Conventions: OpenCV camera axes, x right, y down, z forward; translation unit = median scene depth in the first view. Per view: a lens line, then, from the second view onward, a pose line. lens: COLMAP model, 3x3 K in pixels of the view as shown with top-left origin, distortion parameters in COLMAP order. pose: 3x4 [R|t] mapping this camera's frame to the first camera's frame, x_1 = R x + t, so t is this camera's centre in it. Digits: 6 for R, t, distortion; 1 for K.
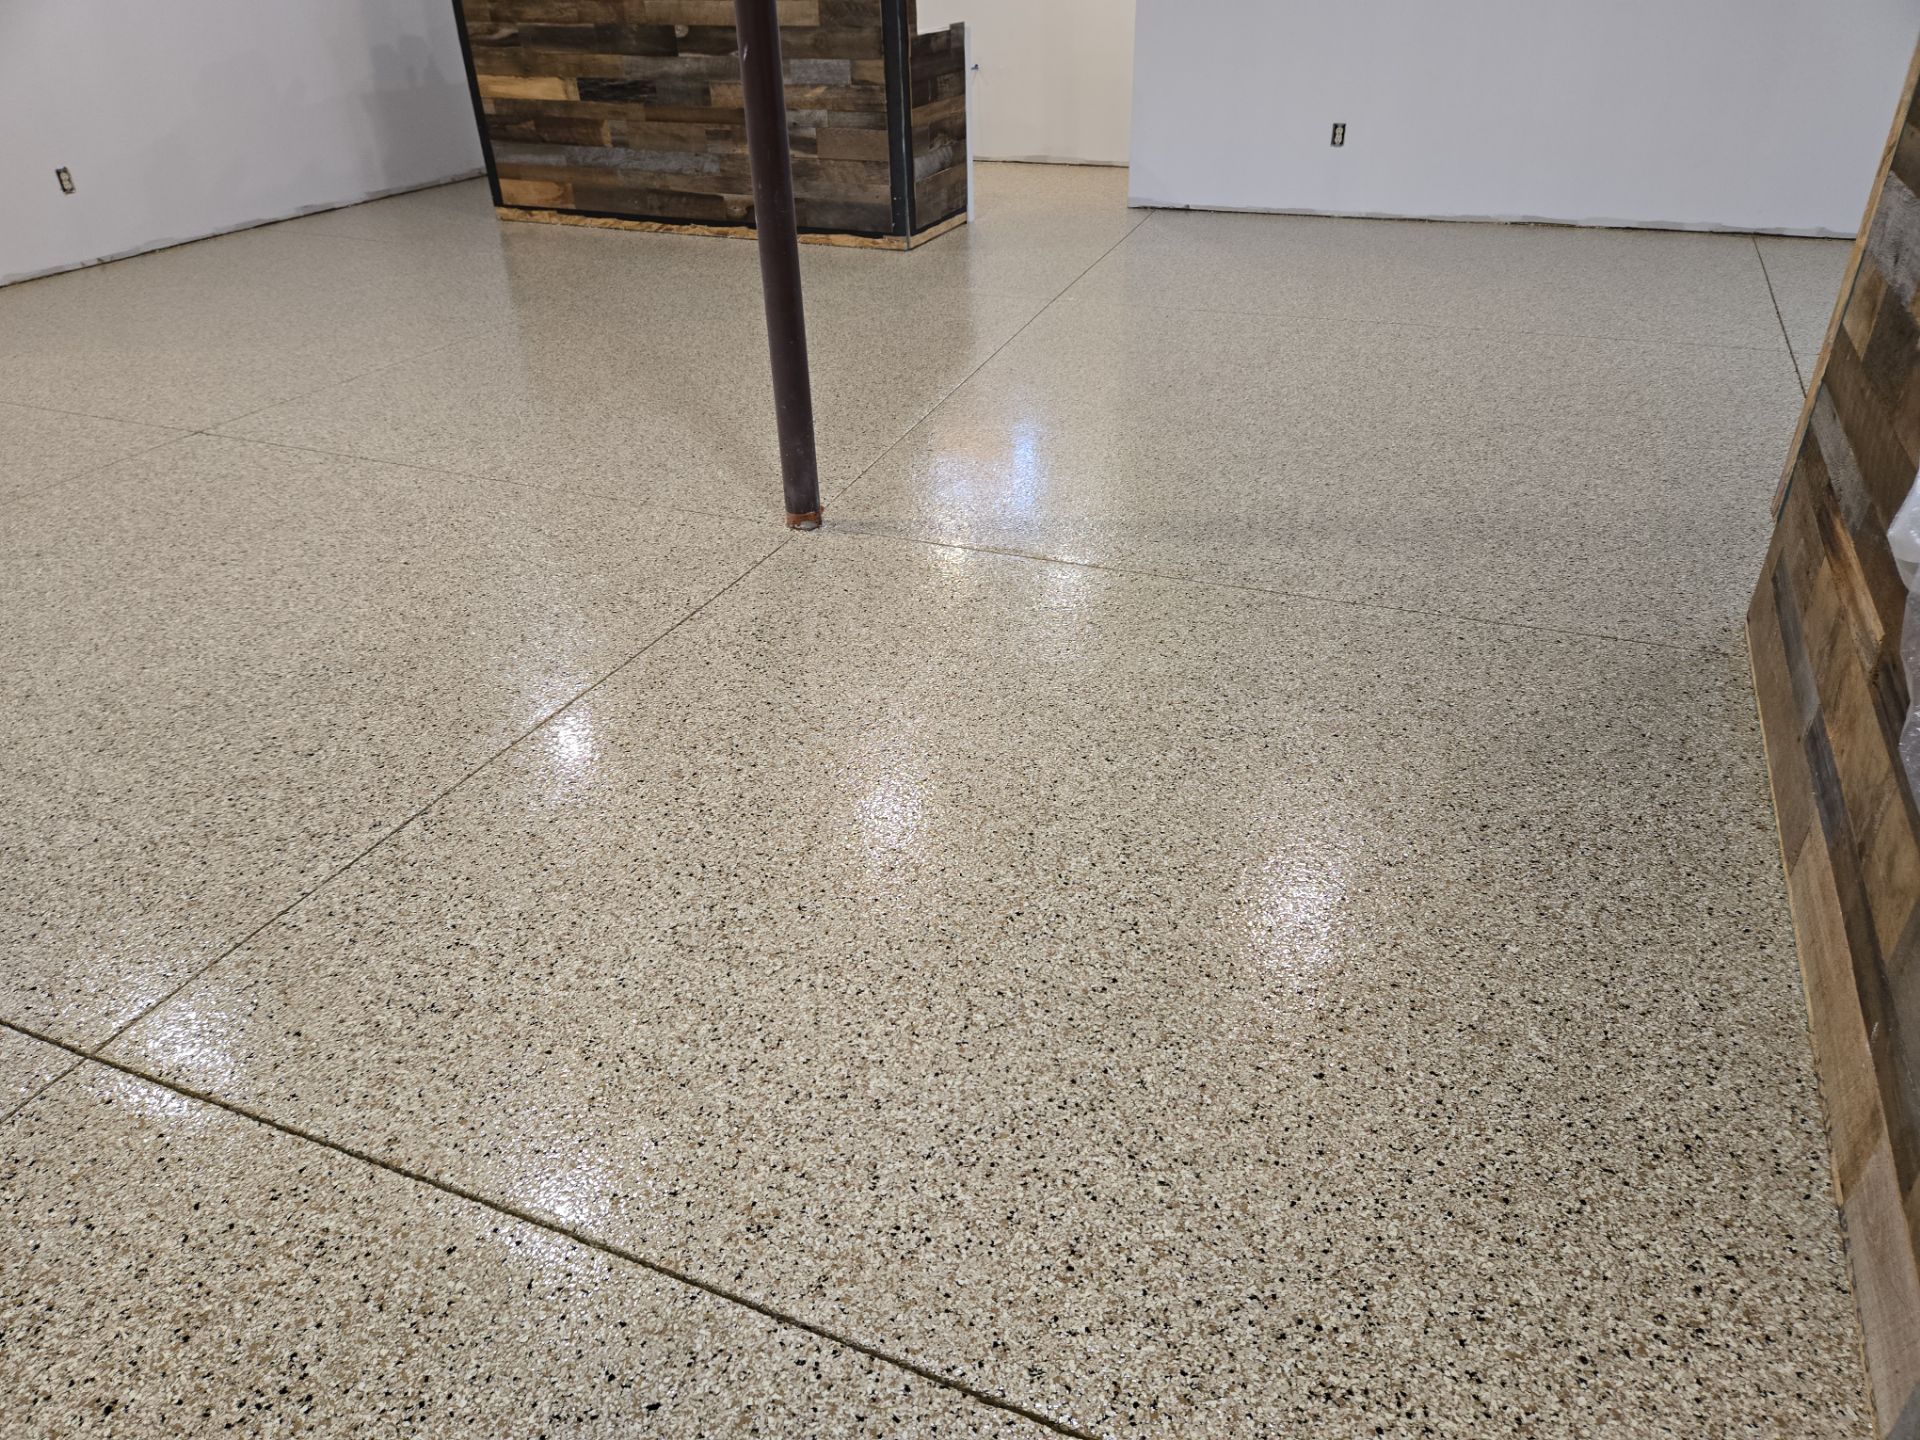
lens RADIAL K [[1289.5, 0, 960.0], [0, 1289.5, 720.0], [0, 0, 1]] dist [0.063548, -0.059442]
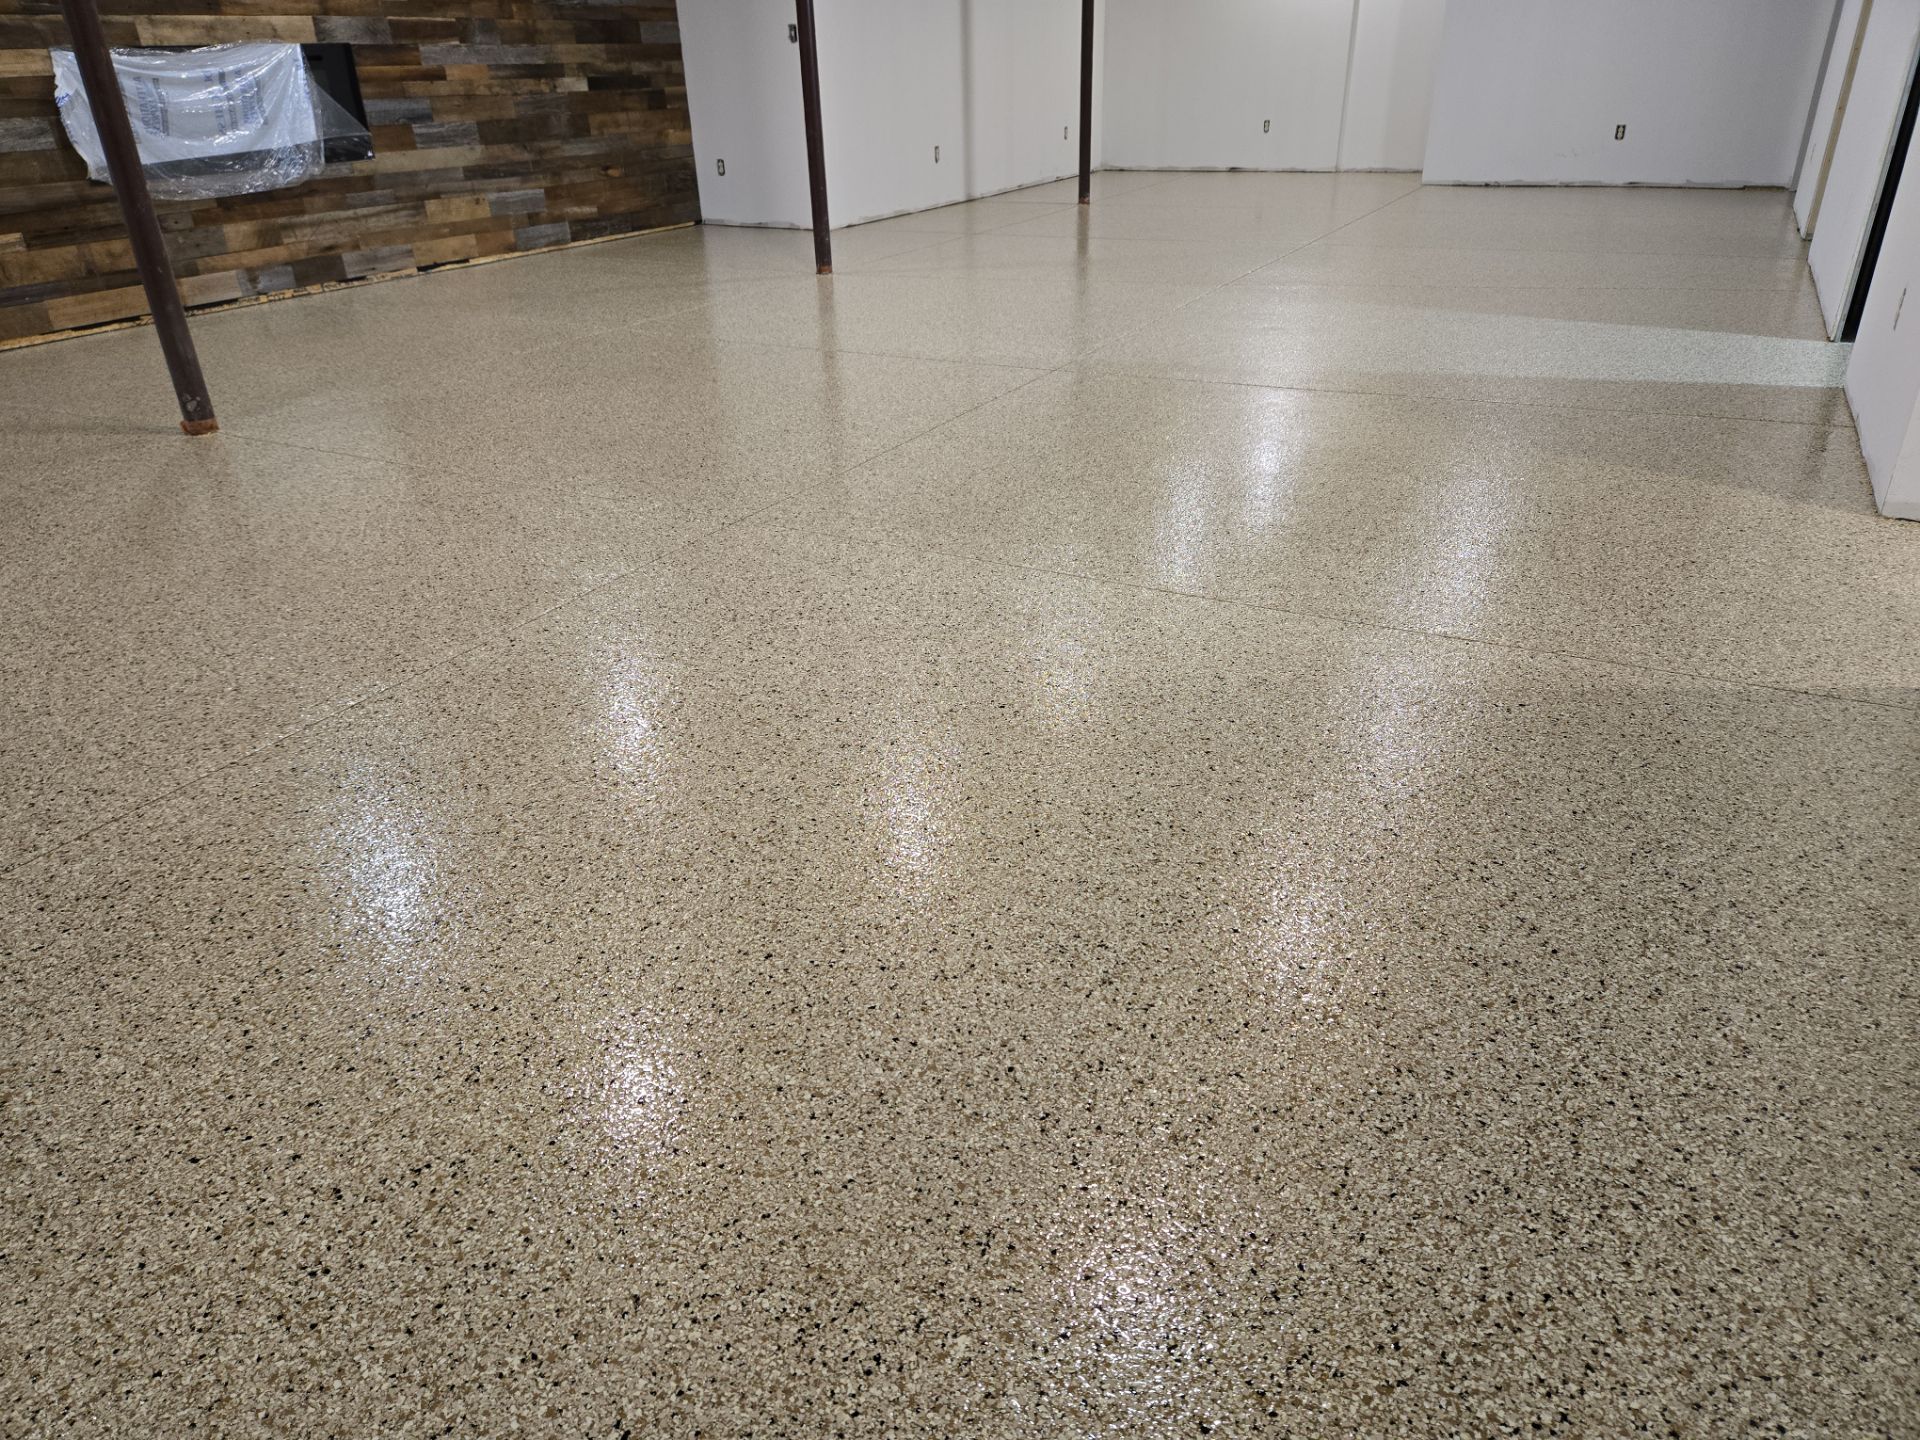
lens RADIAL K [[1289.5, 0, 960.0], [0, 1289.5, 720.0], [0, 0, 1]] dist [0.063548, -0.059442]
pose [[-0.996046, 0.004766, 0.088716, -0.506551], [0.077987, 0.525246, 0.847370, -0.538703], [-0.042559, 0.850937, -0.523540, 0.979931]]
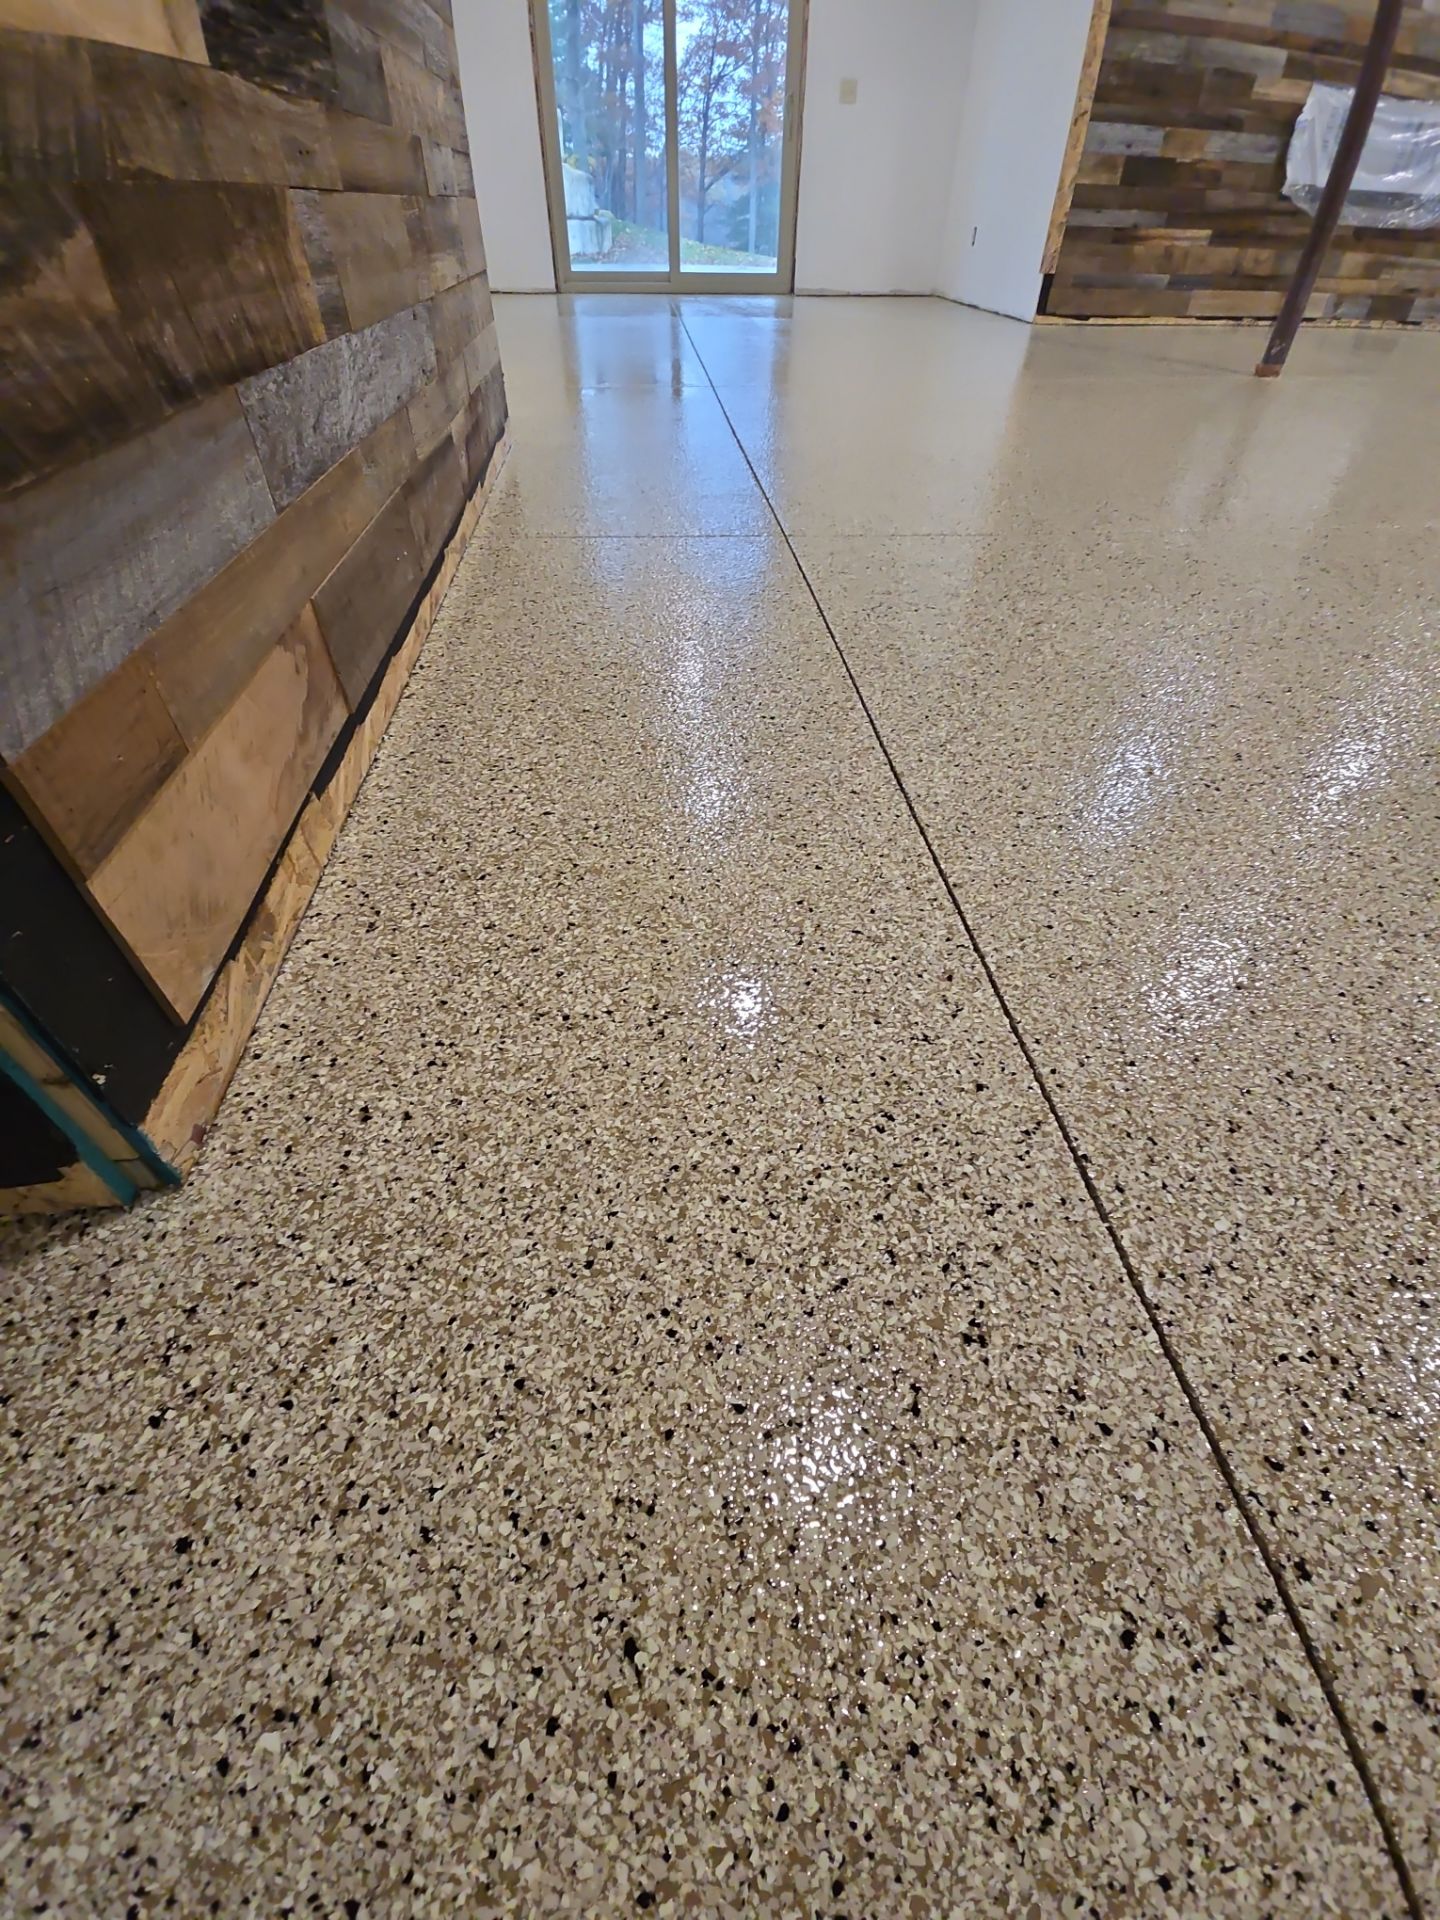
lens RADIAL K [[779.3, 0, 720.0], [0, 779.3, 960.0], [0, 0, 1]] dist [0.020295, -0.014916]
pose [[-0.481320, -0.598963, 0.639980, -0.464203], [0.454586, 0.453688, 0.766498, -0.478917], [-0.749455, 0.659856, 0.053911, 1.031330]]
